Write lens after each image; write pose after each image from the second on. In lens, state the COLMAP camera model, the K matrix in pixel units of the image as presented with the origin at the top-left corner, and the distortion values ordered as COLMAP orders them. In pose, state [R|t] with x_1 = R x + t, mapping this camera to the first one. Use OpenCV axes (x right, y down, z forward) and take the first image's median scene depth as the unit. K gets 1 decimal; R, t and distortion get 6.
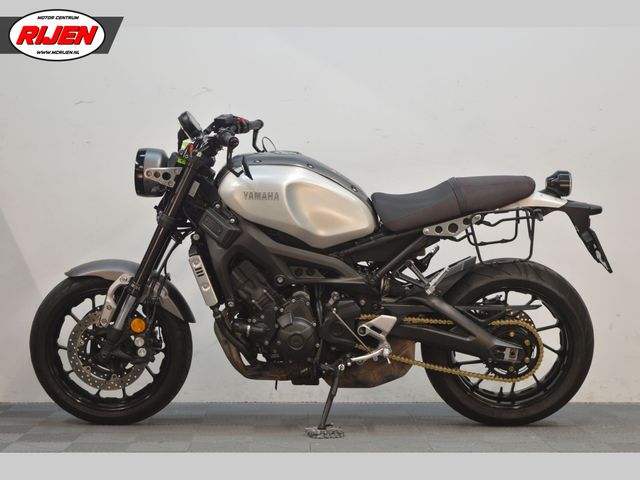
lens RADIAL K [[1336.2, 0, 319.1], [0, 1336.2, 240.5], [0, 0, 1]] dist [0.077543, 0.000000]
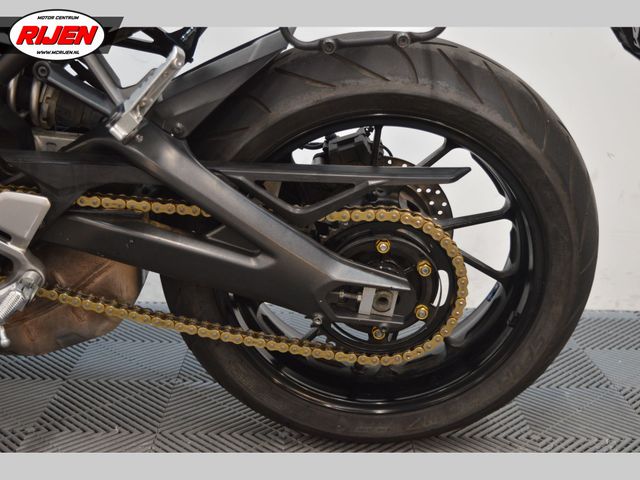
lens RADIAL K [[895.8, 0, 322.2], [0, 895.8, 240.5], [0, 0, 1]] dist [0.009152, 0.000000]
pose [[0.999661, 0.020028, 0.016648, 0.123354], [-0.023242, 0.974471, 0.223305, 0.014791], [-0.011751, -0.223616, 0.974606, 0.764404]]
